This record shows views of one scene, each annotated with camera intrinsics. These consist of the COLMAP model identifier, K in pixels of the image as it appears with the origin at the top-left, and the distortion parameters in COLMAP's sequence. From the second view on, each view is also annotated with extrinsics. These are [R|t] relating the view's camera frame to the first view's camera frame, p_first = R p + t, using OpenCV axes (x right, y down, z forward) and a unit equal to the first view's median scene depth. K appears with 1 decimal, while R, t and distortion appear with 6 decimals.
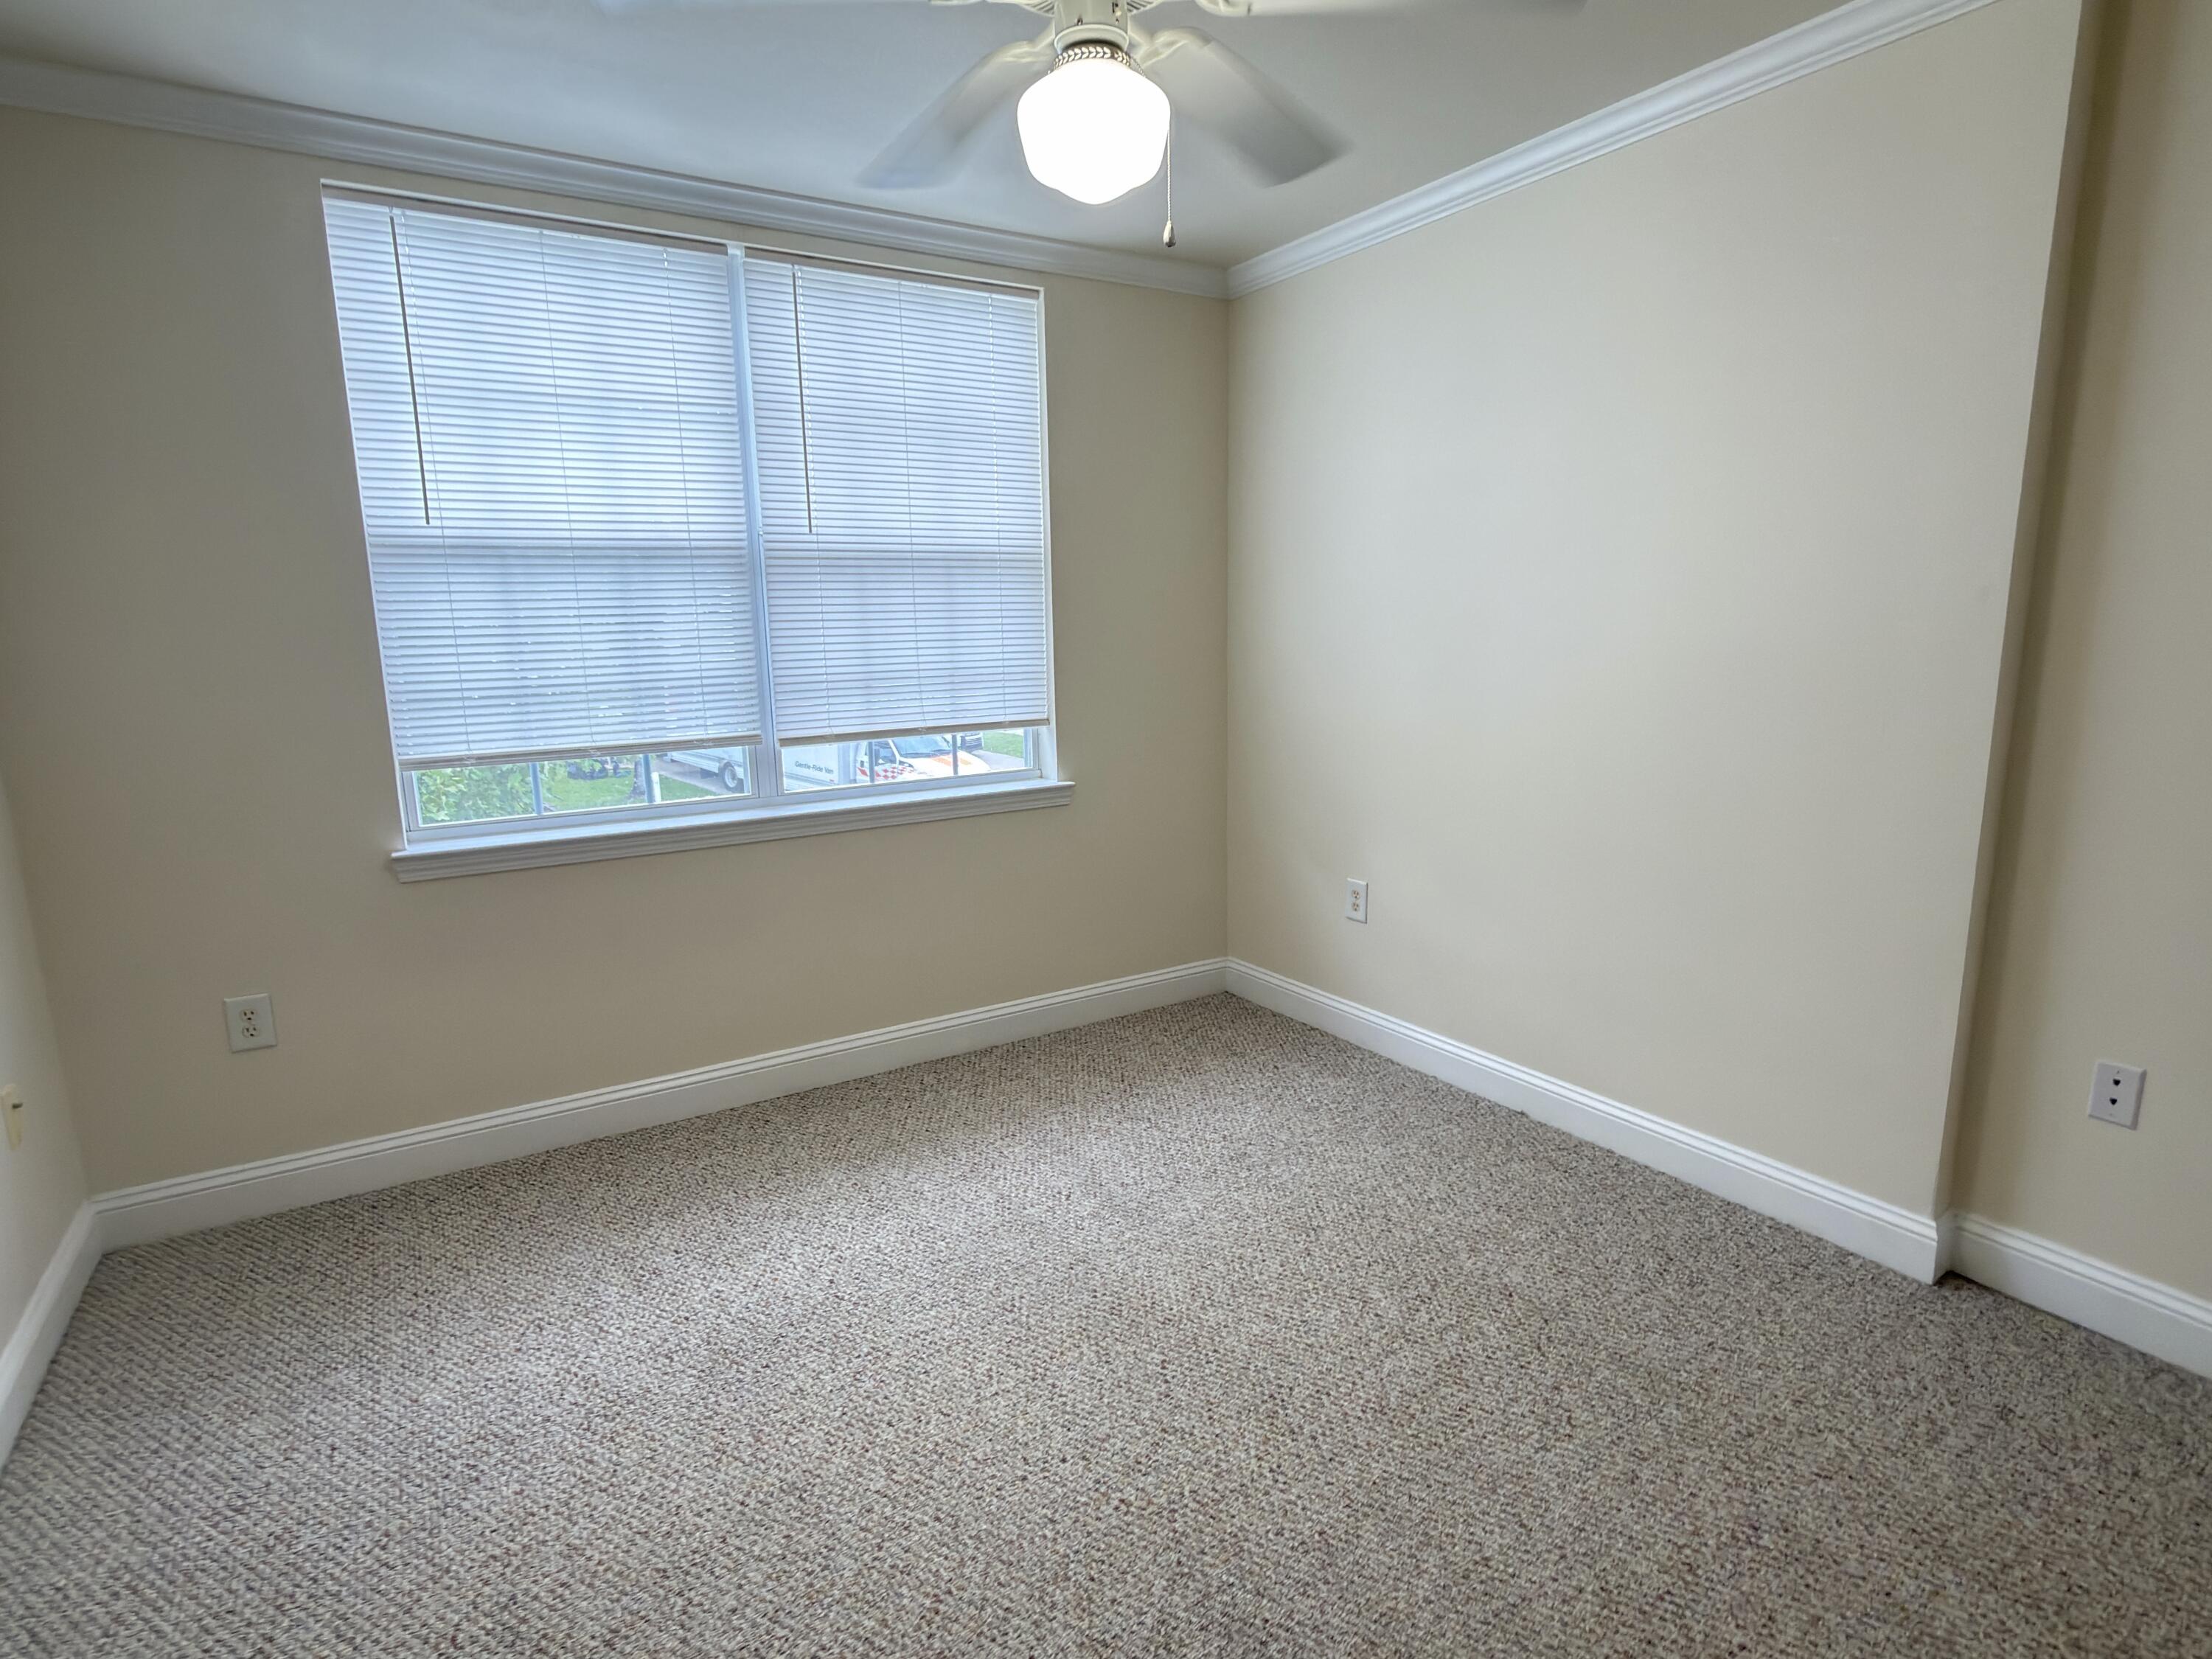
lens RADIAL K [[1149.8, 0, 1106.0], [0, 1149.8, 829.5], [0, 0, 1]] dist [0.001283, -0.000026]
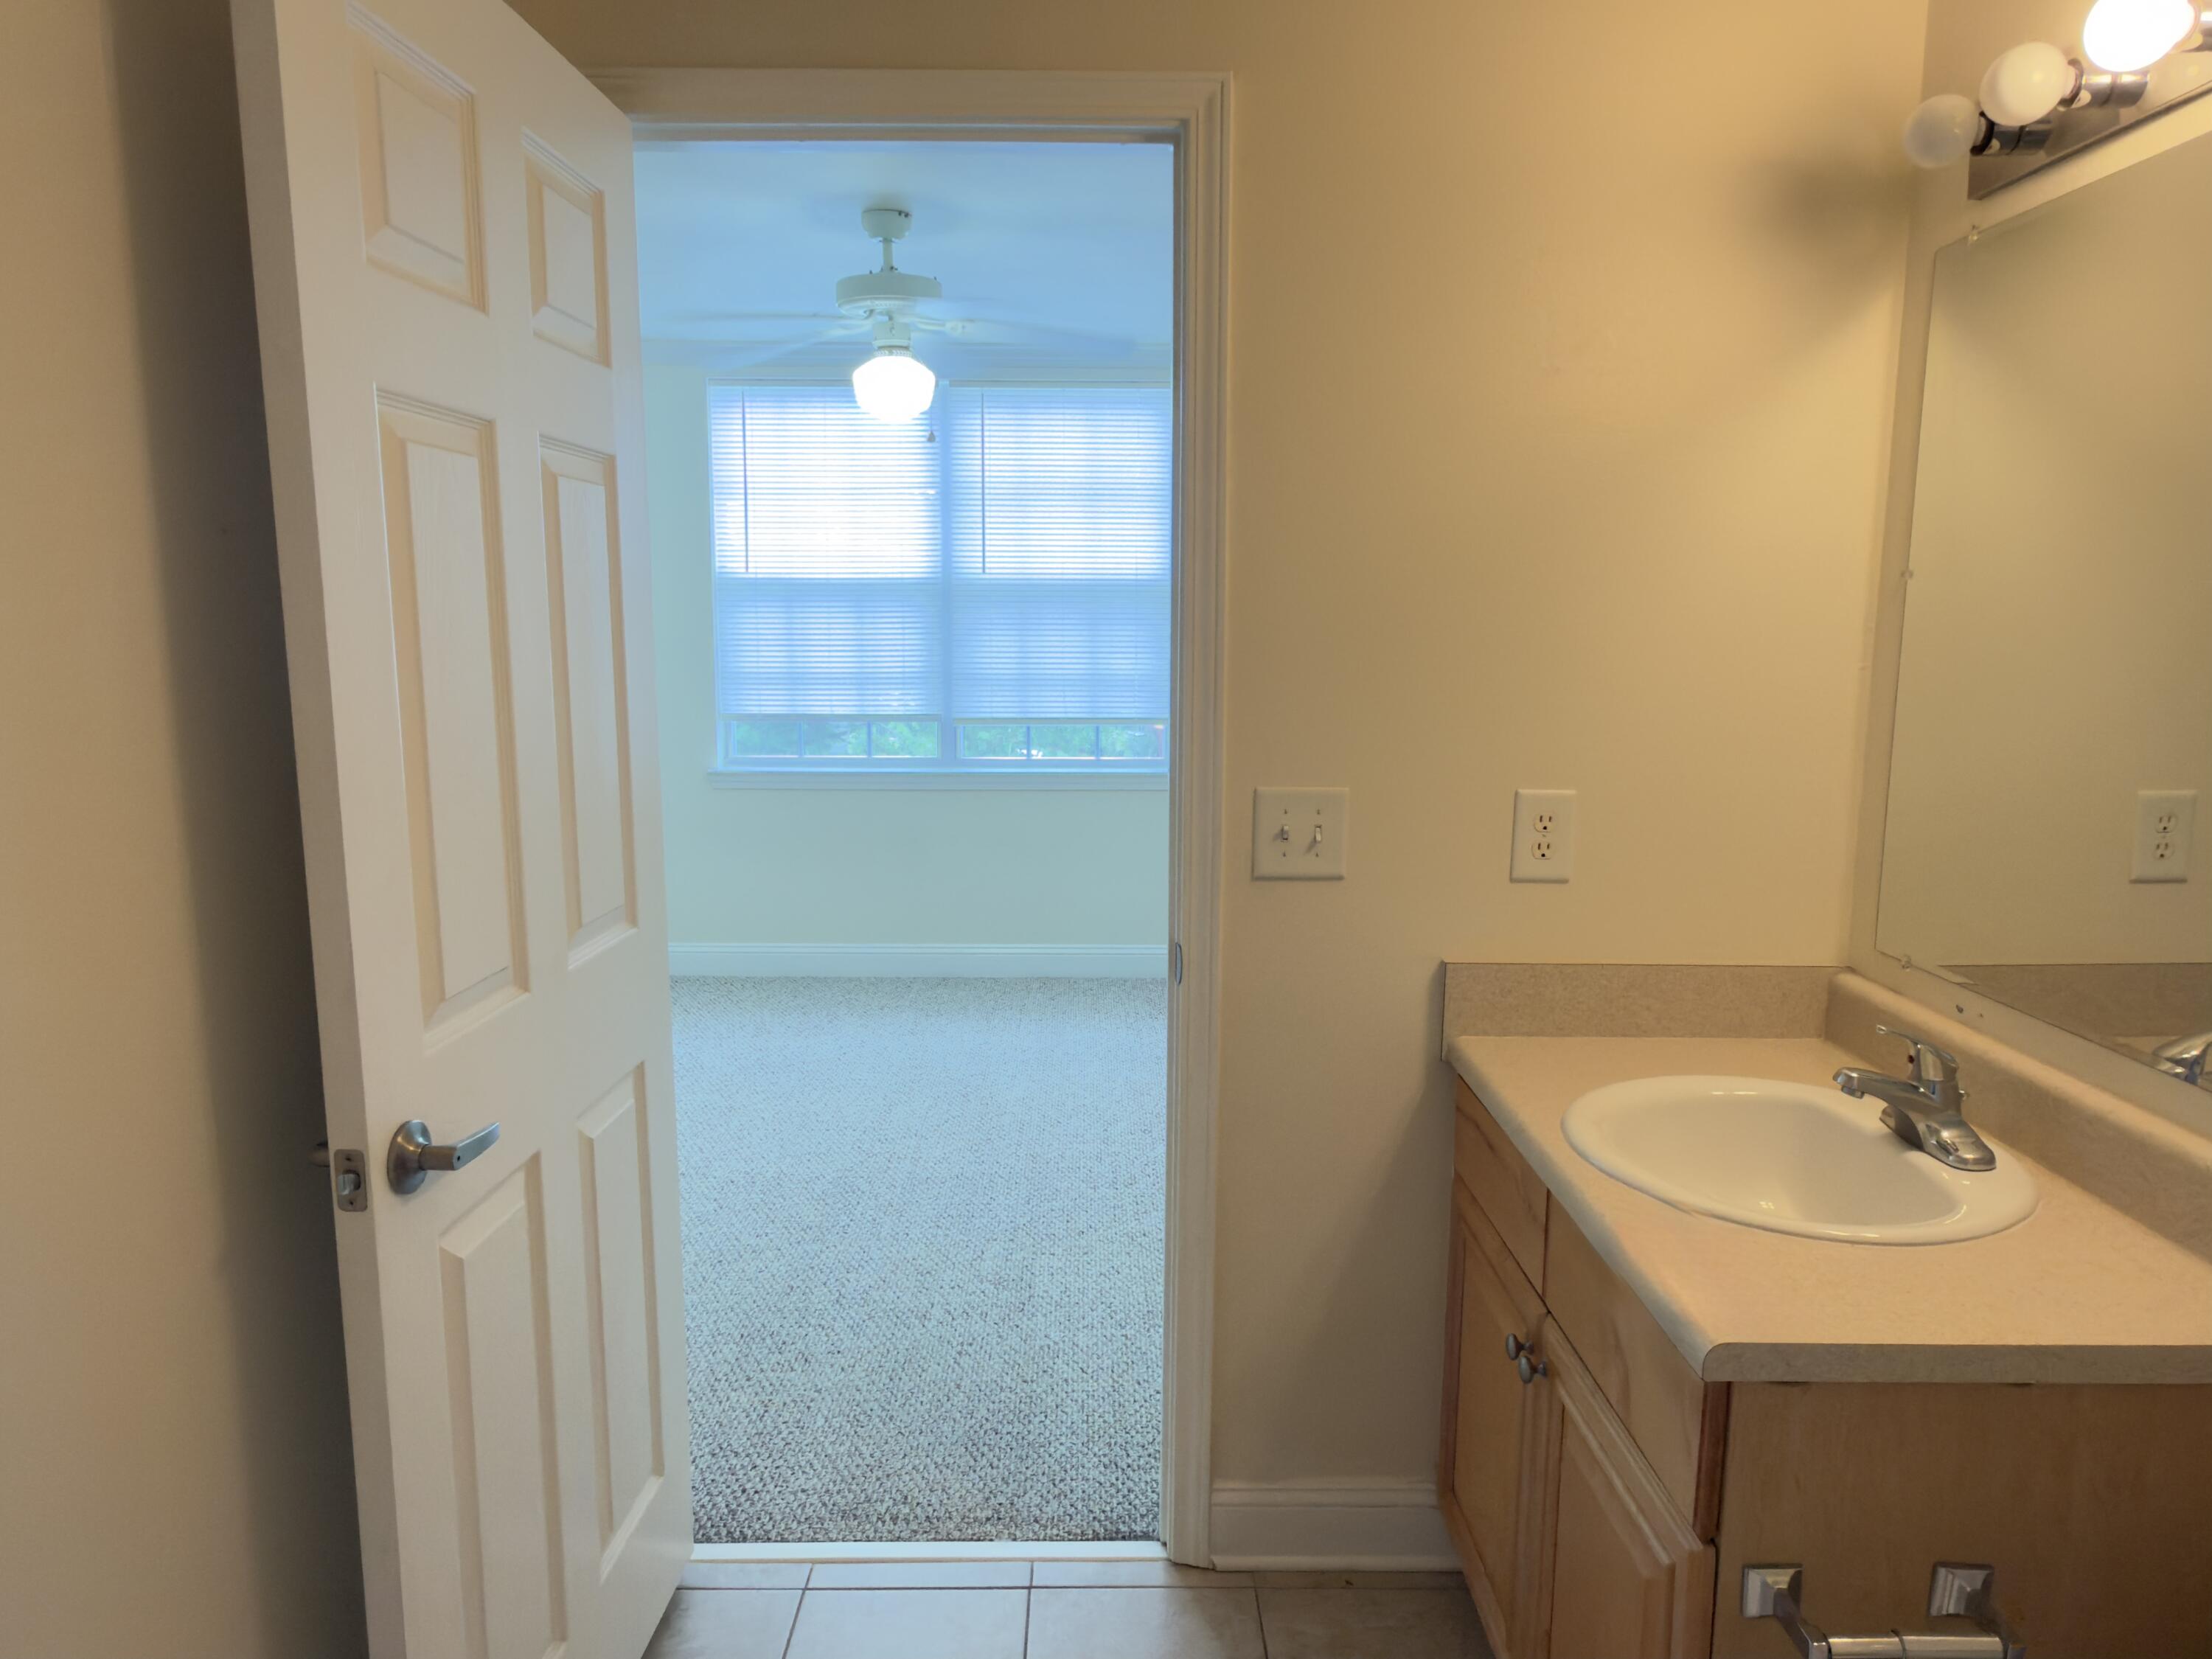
lens RADIAL K [[1432.1, 0, 1106.0], [0, 1432.1, 829.5], [0, 0, 1]] dist [-0.001760, -0.000187]
pose [[0.854175, 0.100030, -0.510274, 0.850967], [-0.112174, 0.993664, 0.007016, 0.023538], [0.507742, 0.051246, 0.859983, -0.436283]]
